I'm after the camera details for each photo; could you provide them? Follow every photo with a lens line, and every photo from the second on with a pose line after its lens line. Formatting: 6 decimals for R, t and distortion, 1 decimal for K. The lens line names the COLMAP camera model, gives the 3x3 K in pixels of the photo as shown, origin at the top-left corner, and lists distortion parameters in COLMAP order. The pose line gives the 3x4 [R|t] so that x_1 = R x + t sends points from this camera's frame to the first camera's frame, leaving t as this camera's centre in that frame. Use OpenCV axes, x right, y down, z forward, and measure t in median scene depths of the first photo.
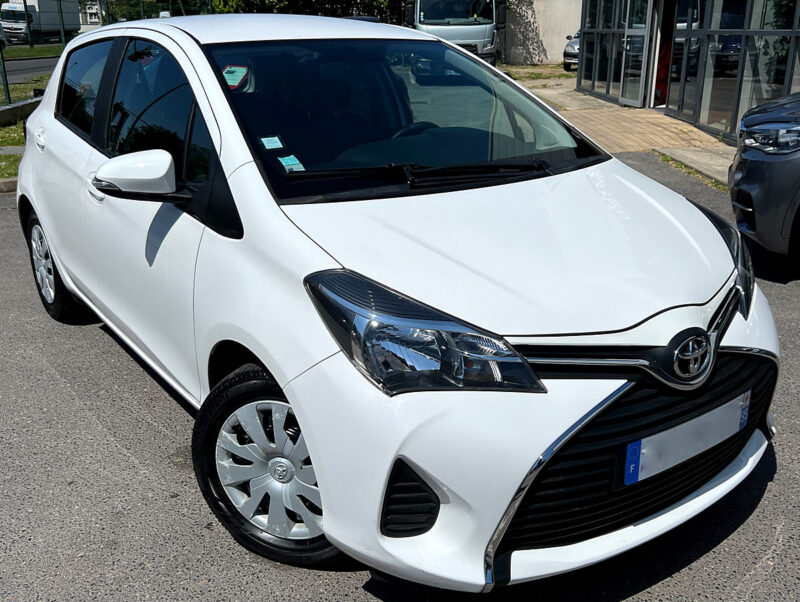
lens RADIAL K [[769.3, 0, 400.0], [0, 769.3, 301.0], [0, 0, 1]] dist [0.013974, 0.006260]
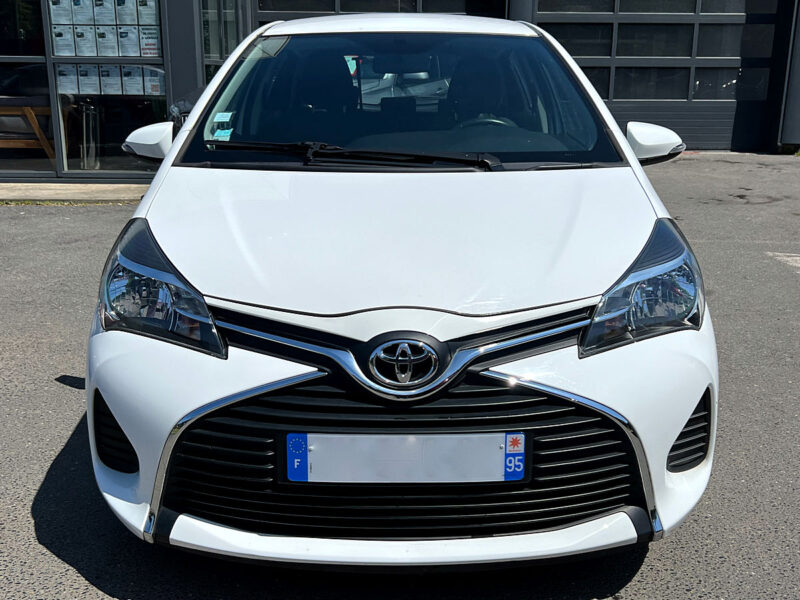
lens RADIAL K [[857.1, 0, 400.0], [0, 857.1, 300.0], [0, 0, 1]] dist [0.010539, 0.023467]
pose [[0.840180, 0.158619, -0.518591, 0.895904], [-0.193008, 0.981116, -0.012607, 0.016325], [0.506799, 0.110684, 0.854929, 0.171512]]
